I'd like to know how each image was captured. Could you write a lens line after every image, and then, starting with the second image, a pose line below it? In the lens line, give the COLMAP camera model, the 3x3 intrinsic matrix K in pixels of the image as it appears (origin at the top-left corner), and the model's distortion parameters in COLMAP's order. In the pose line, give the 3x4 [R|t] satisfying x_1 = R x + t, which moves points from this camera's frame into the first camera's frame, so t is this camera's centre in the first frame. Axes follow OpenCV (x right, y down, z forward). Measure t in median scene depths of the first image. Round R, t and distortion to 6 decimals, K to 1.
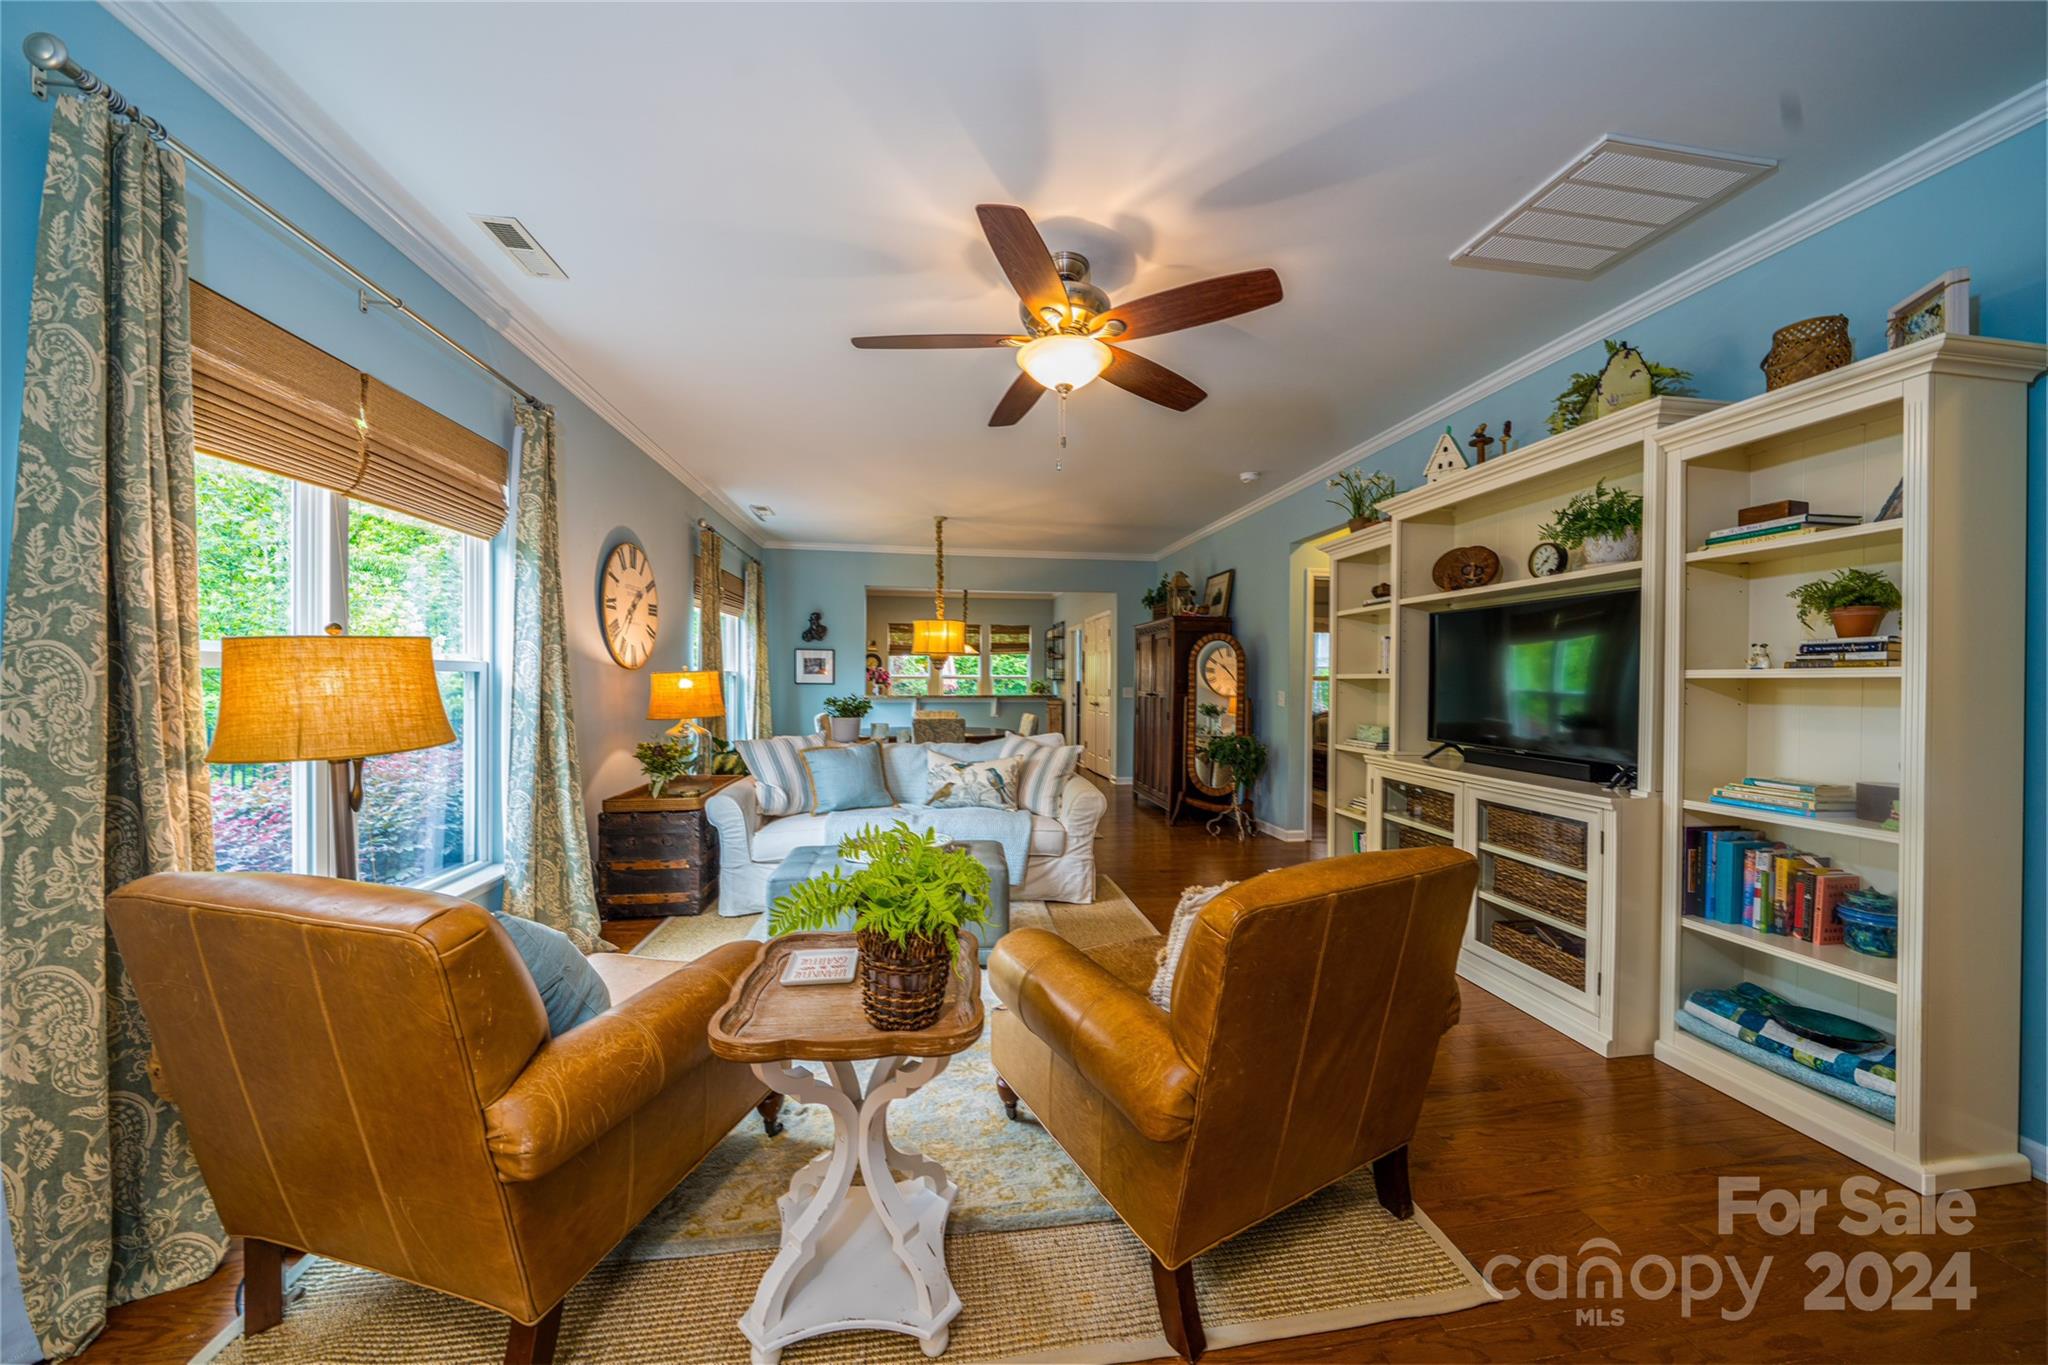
lens RADIAL K [[696.9, 0, 1024.0], [0, 696.9, 682.5], [0, 0, 1]] dist [-0.000717, -0.000044]
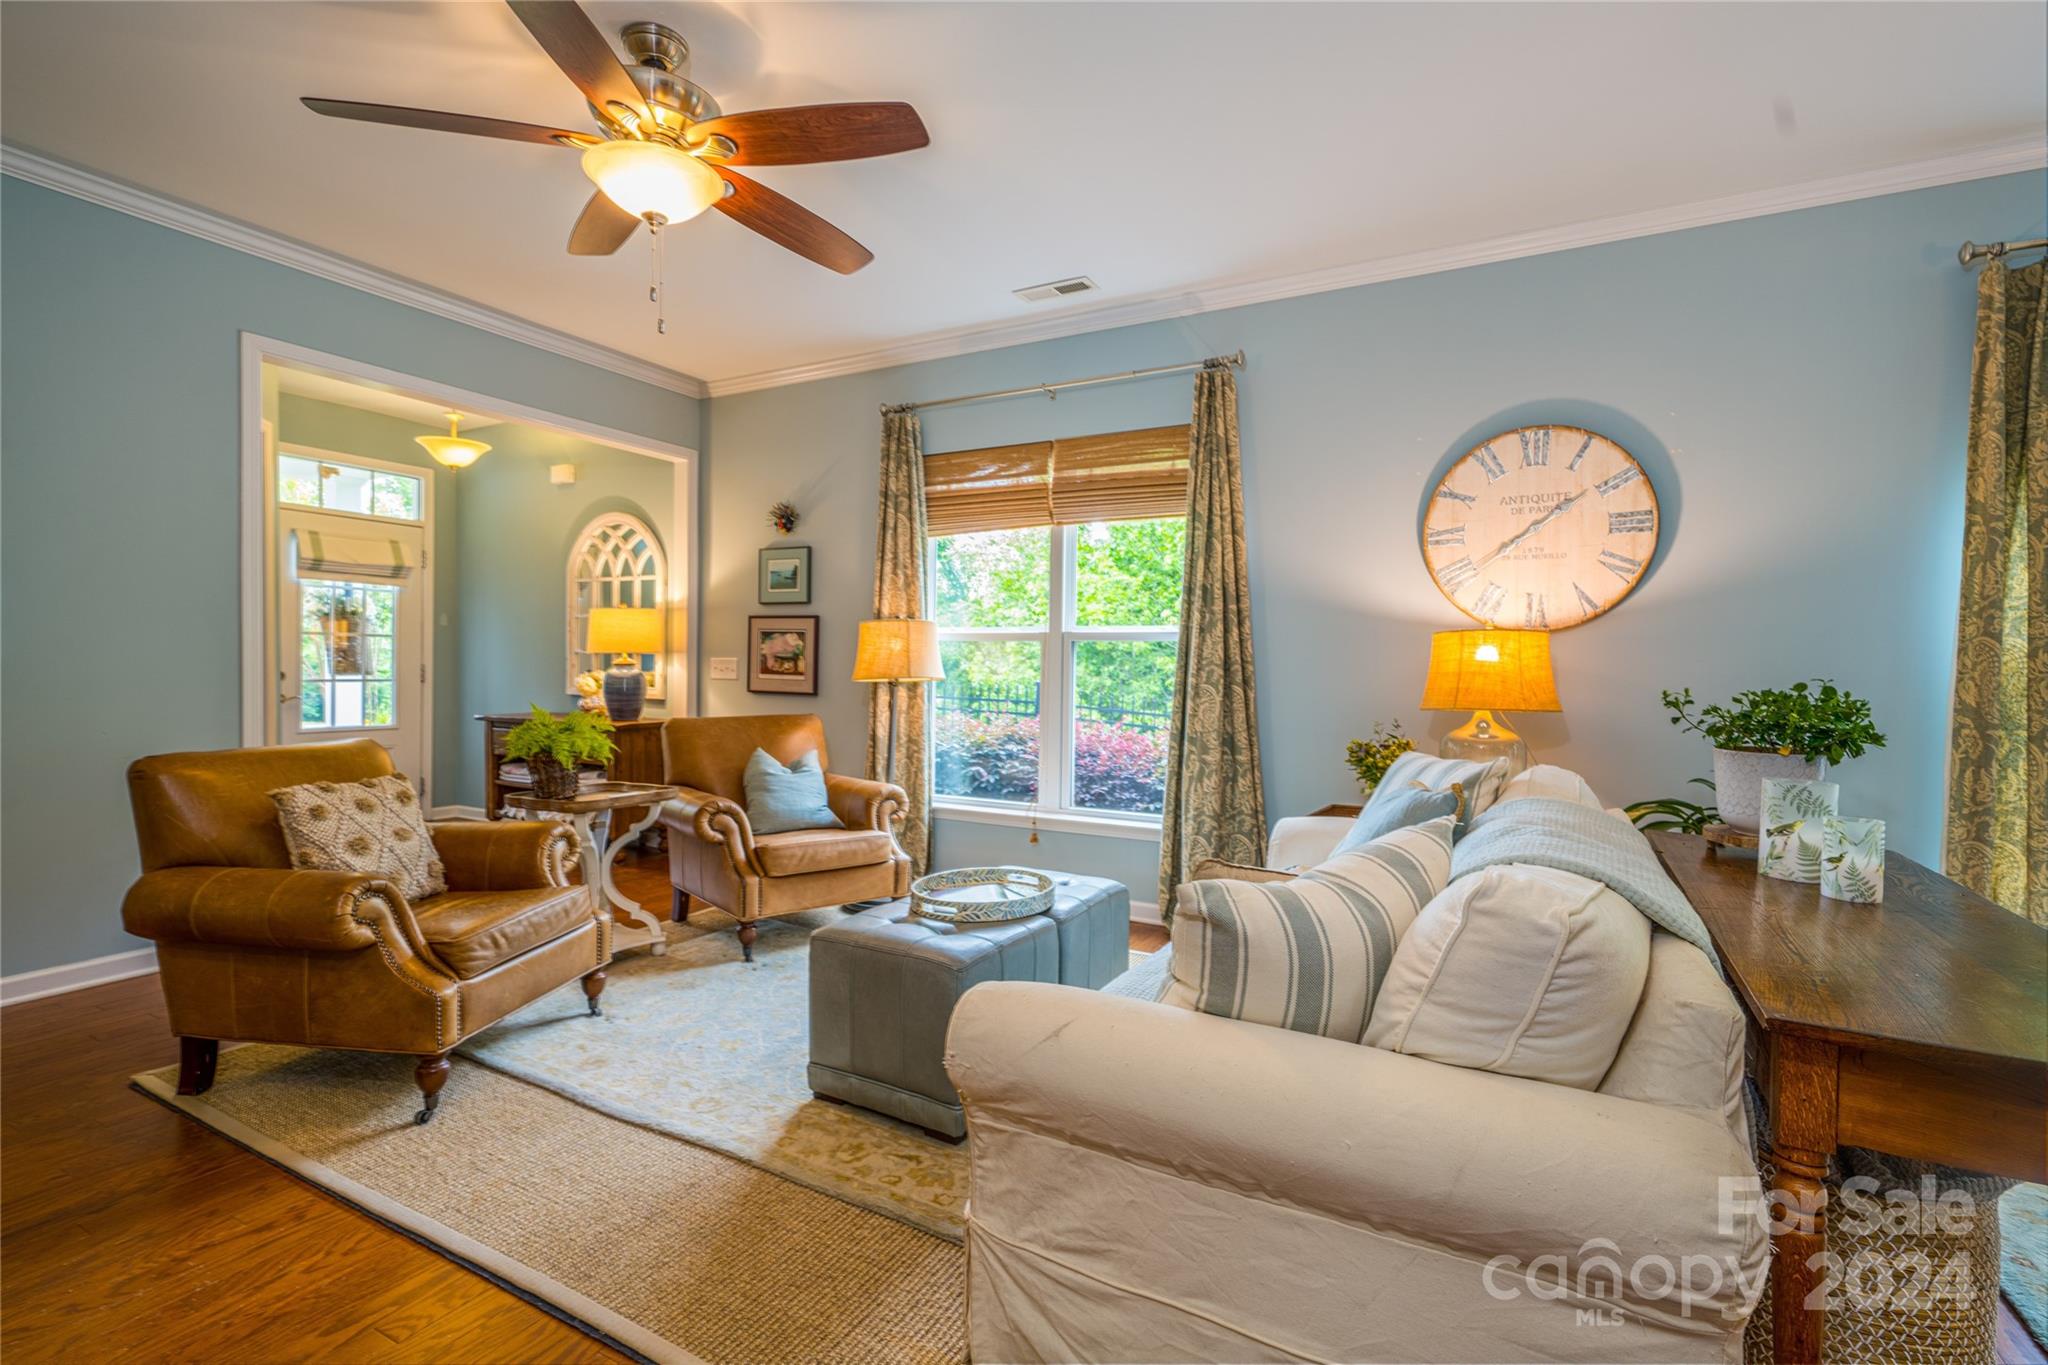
lens RADIAL K [[935.1, 0, 1024.0], [0, 935.1, 682.5], [0, 0, 1]] dist [0.002221, -0.001220]
pose [[-0.600300, 0.001738, -0.799773, 0.365253], [-0.020966, 0.999620, 0.017910, 0.019927], [0.799500, 0.027519, -0.600035, 1.154225]]
